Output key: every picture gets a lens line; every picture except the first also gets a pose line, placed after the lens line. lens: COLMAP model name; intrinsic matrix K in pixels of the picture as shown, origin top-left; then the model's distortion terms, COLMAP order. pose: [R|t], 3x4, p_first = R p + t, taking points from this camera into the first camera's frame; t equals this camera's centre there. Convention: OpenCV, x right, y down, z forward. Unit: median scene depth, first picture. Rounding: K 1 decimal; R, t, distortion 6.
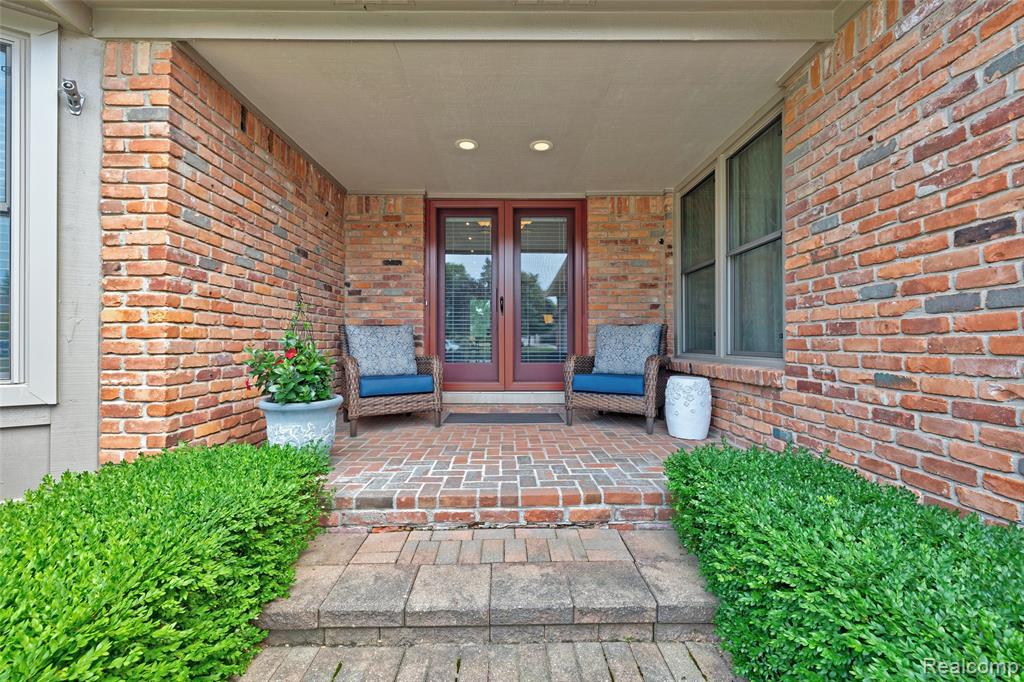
lens RADIAL K [[431.5, 0, 511.2], [0, 431.5, 339.4], [0, 0, 1]] dist [0.001394, -0.000580]
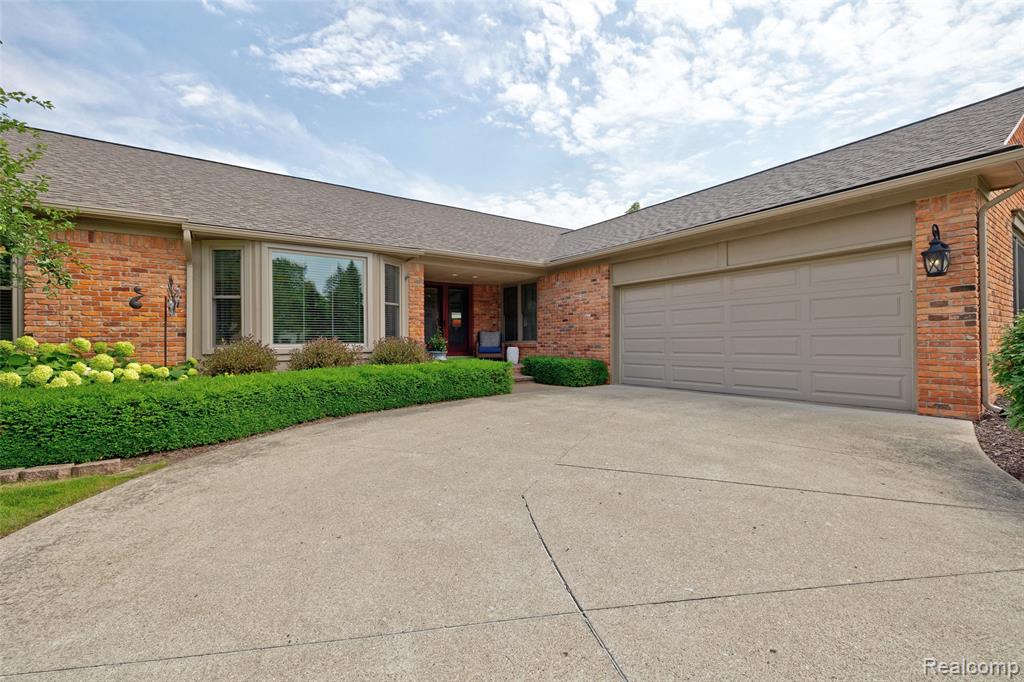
lens RADIAL K [[431.5, 0, 514.0], [0, 431.5, 340.3], [0, 0, 1]] dist [0.001394, -0.000580]
pose [[0.824318, -0.002331, 0.566122, -1.772438], [0.000422, 0.999994, 0.003503, 0.023956], [-0.566127, -0.002648, 0.824314, -2.146735]]
